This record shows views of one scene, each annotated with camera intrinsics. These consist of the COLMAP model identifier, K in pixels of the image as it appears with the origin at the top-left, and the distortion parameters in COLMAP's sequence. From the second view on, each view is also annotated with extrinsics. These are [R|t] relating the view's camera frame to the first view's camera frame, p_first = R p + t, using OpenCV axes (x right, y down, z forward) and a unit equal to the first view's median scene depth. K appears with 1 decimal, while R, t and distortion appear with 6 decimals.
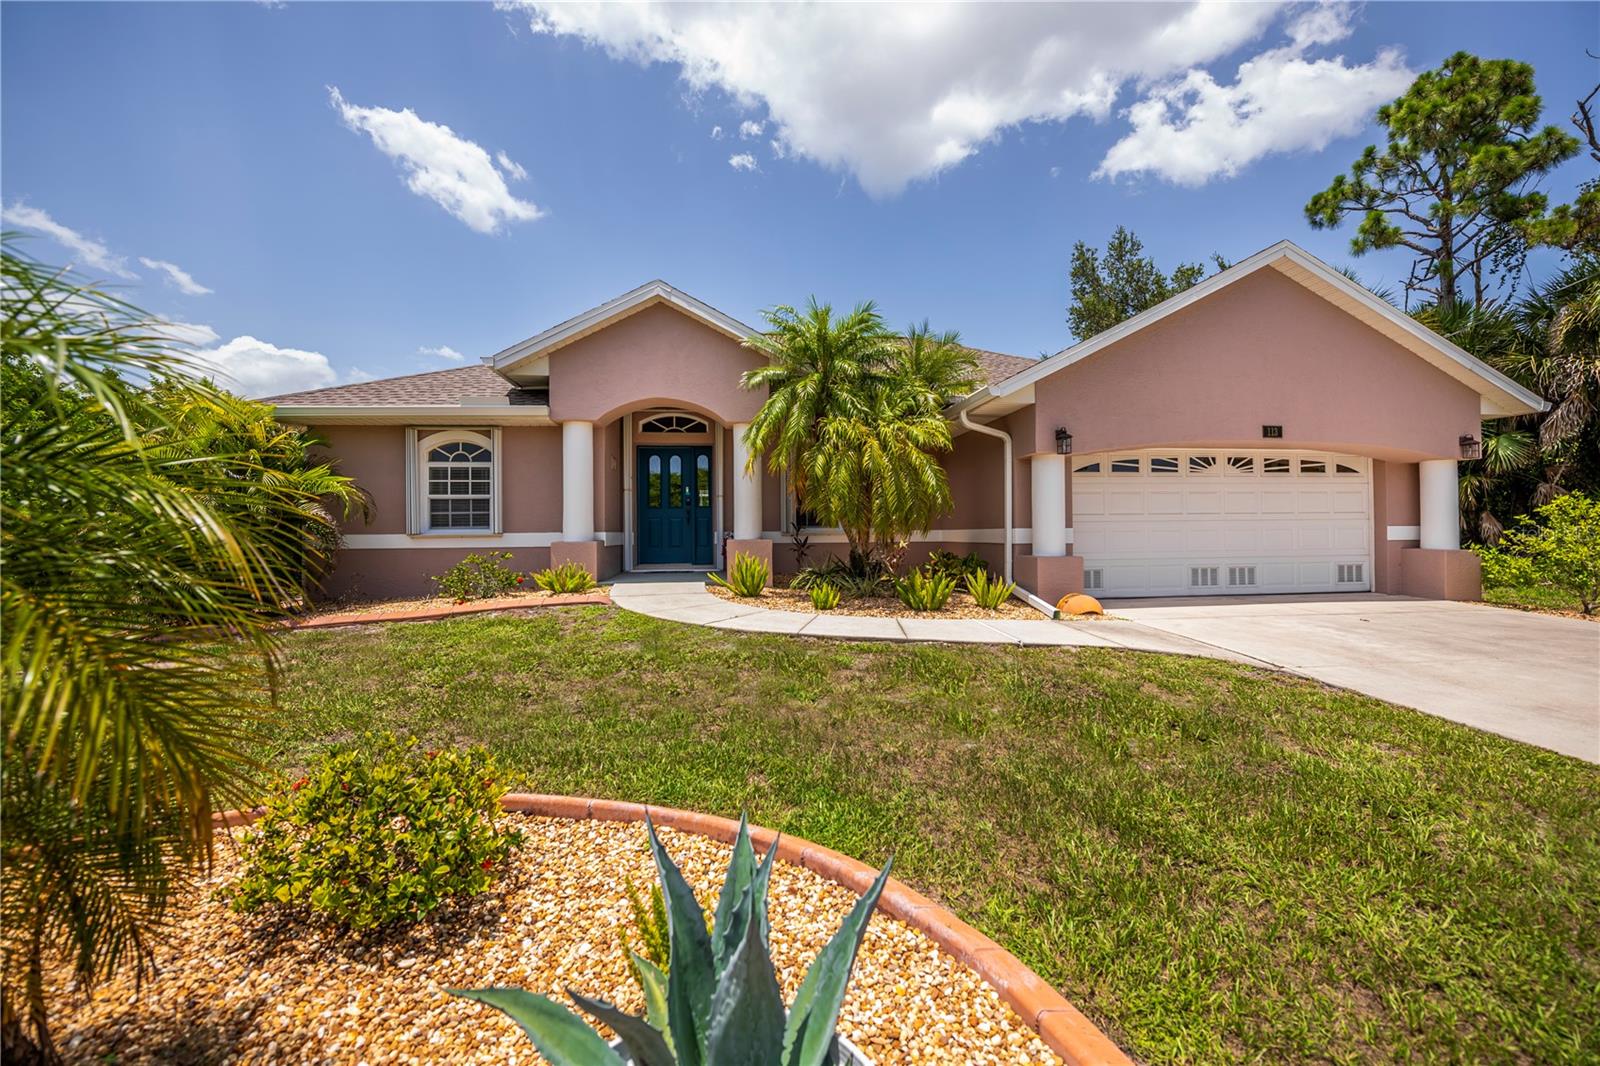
lens RADIAL K [[646.8, 0, 800.0], [0, 646.8, 533.0], [0, 0, 1]] dist [-0.019352, 0.000132]
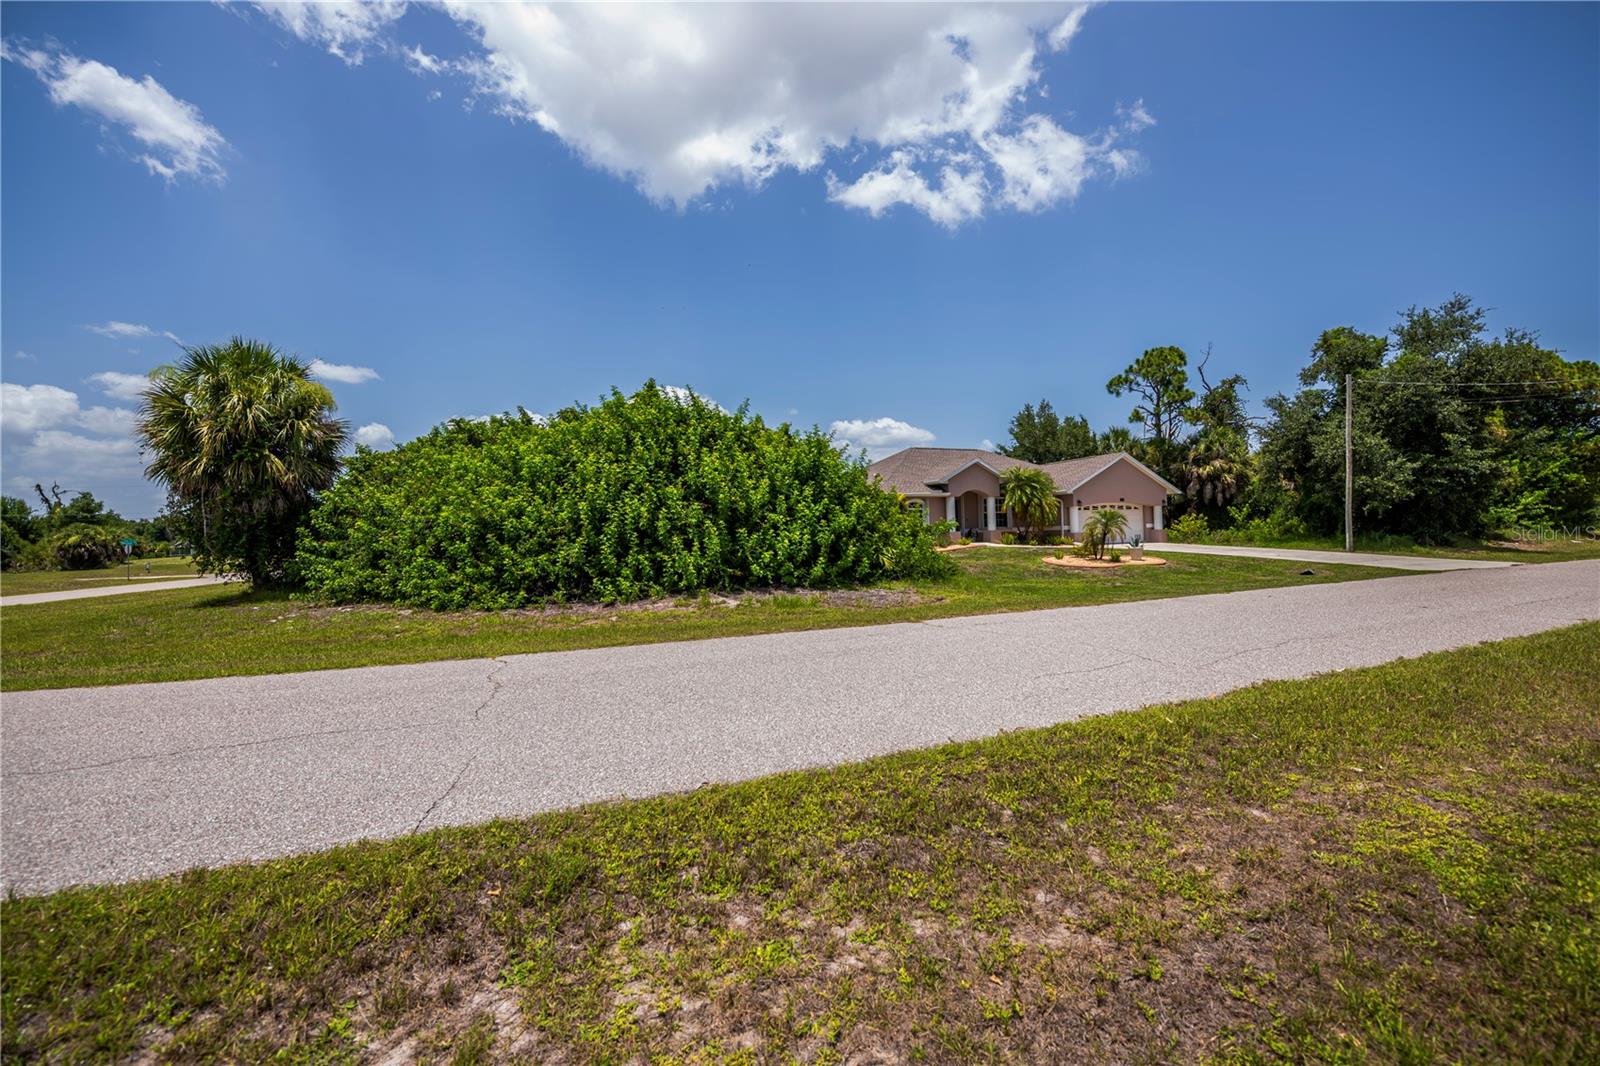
lens RADIAL K [[646.8, 0, 800.0], [0, 646.8, 533.0], [0, 0, 1]] dist [-0.019352, 0.000132]
pose [[0.960514, -0.019319, 0.277561, -1.990758], [0.023456, 0.999658, -0.011592, 0.038036], [-0.277242, 0.017644, 0.960638, -1.972265]]
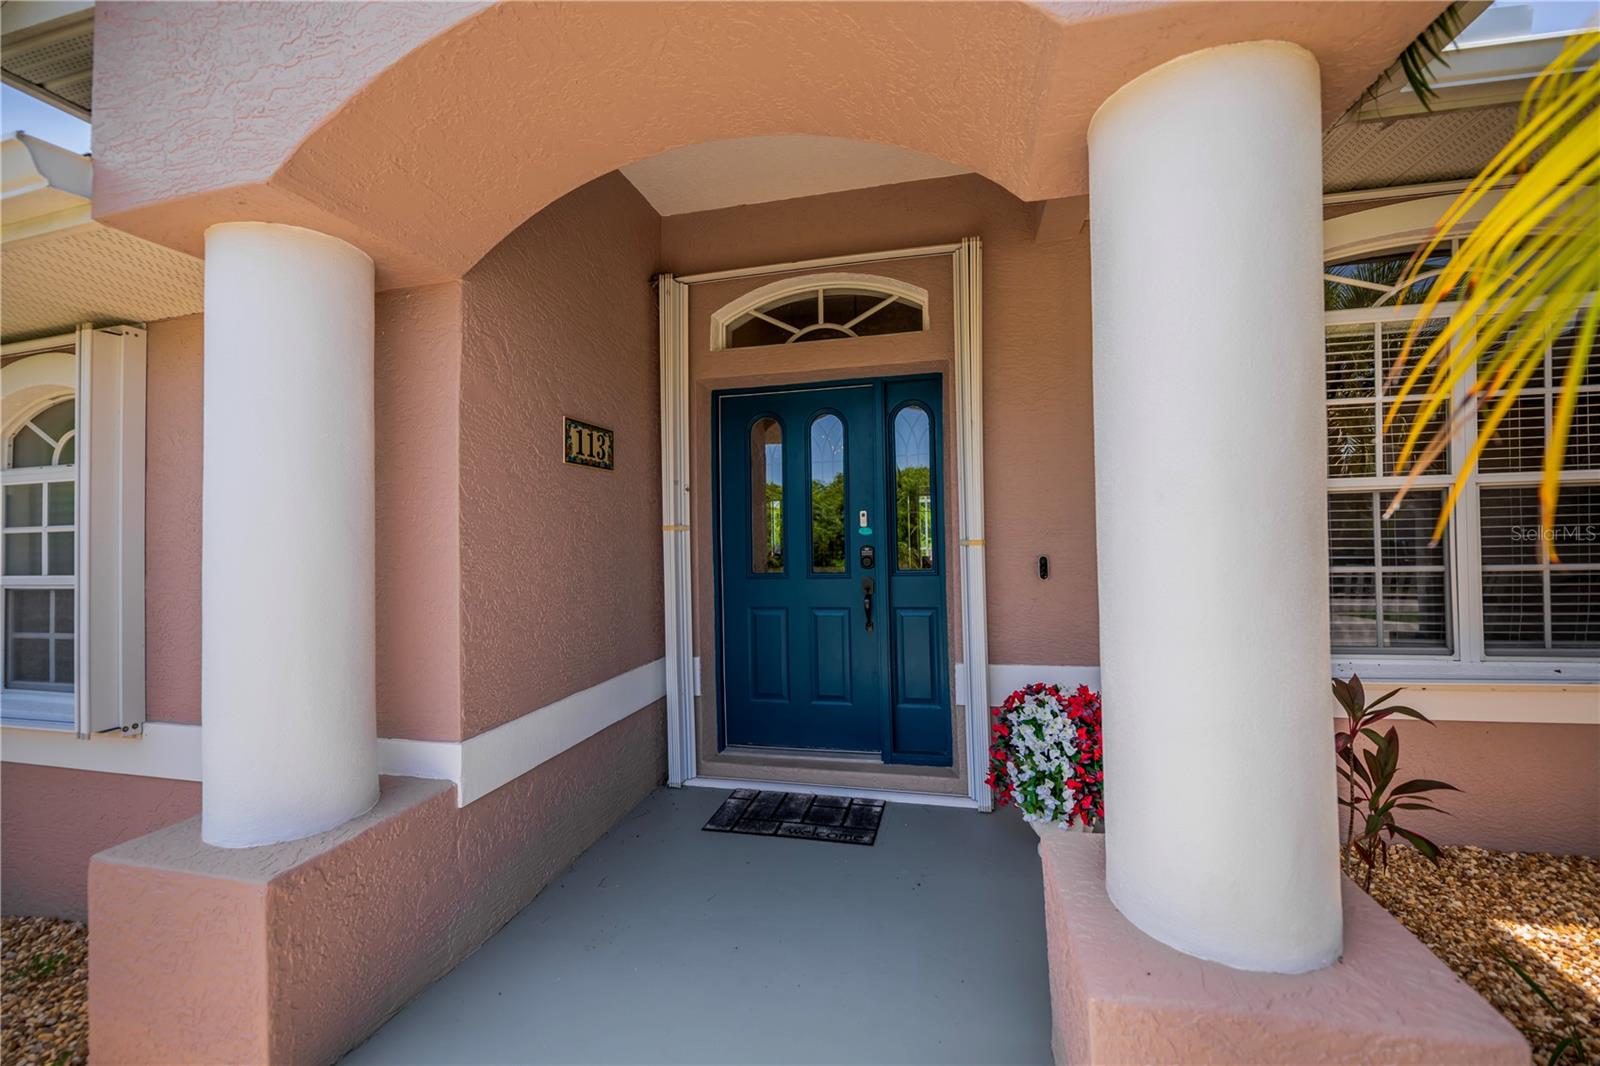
lens RADIAL K [[645.0, 0, 806.4], [0, 645.0, 530.2], [0, 0, 1]] dist [0.001258, 0.000261]
pose [[0.951453, -0.021111, -0.307069, -0.128190], [0.015446, 0.999663, -0.020869, -0.067501], [0.307406, 0.015113, 0.951458, 0.843103]]
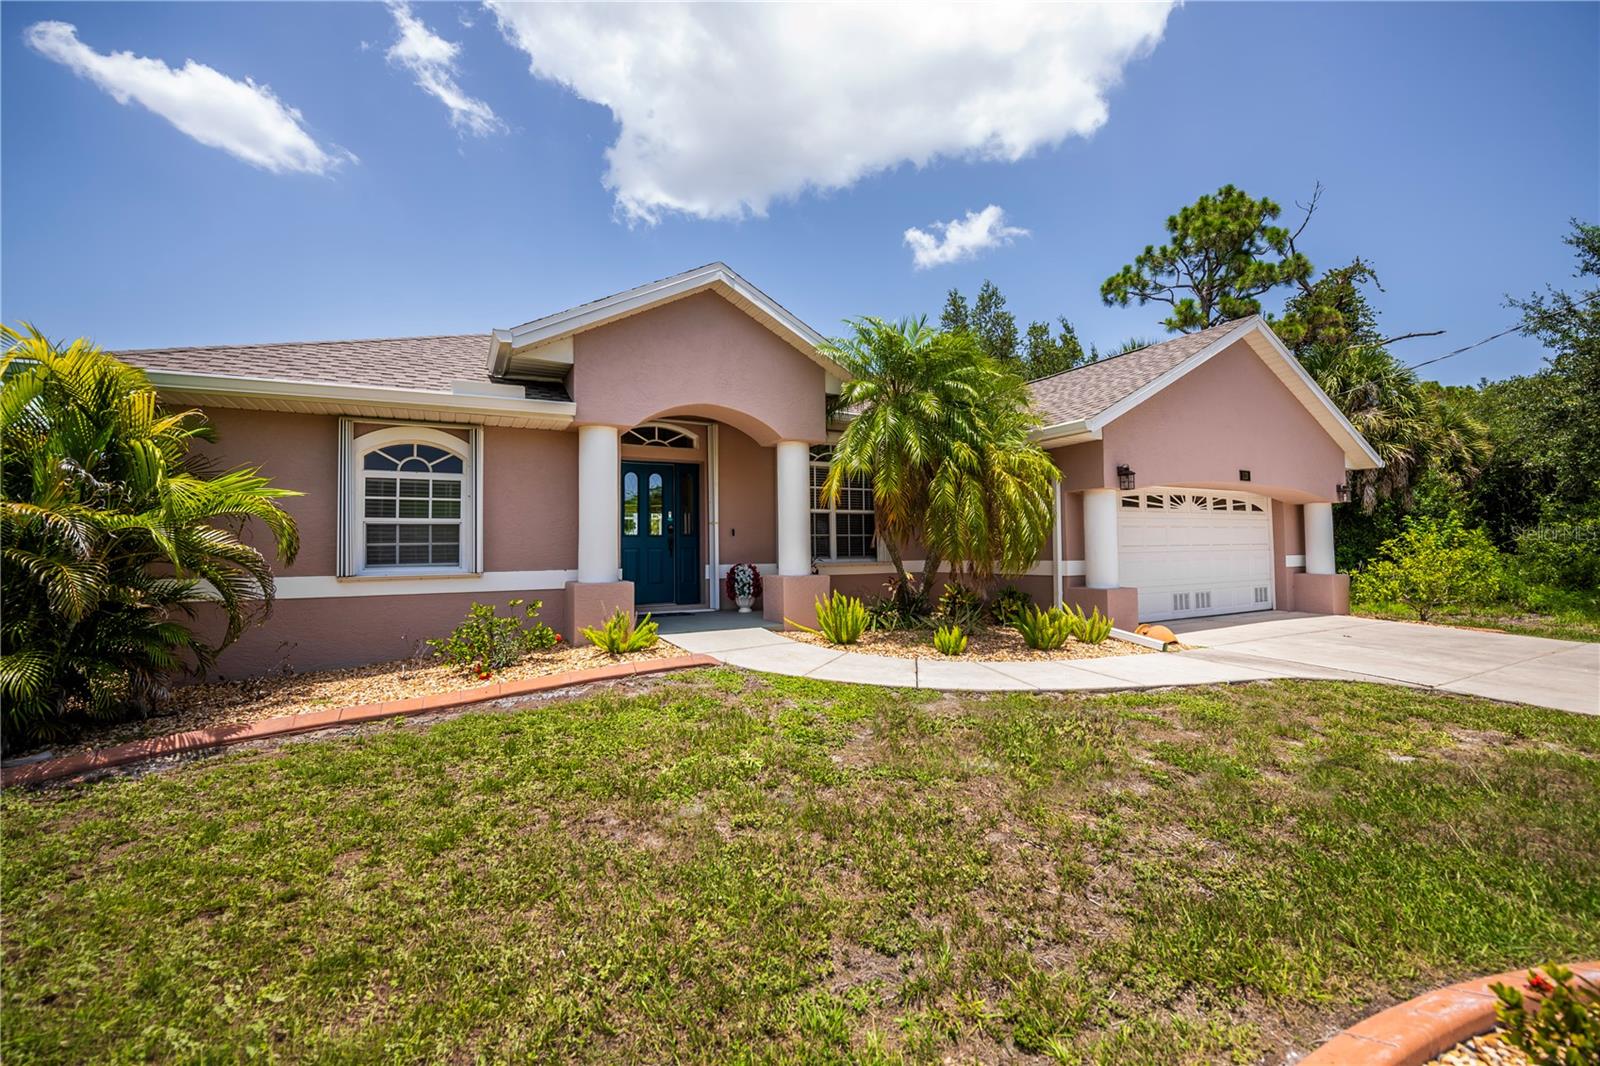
lens RADIAL K [[646.8, 0, 800.0], [0, 646.8, 533.0], [0, 0, 1]] dist [-0.019352, 0.000132]
pose [[0.931457, 0.007232, 0.363780, -0.391753], [0.004753, 0.999475, -0.032040, -0.018836], [-0.363821, 0.031573, 0.930934, 0.191985]]
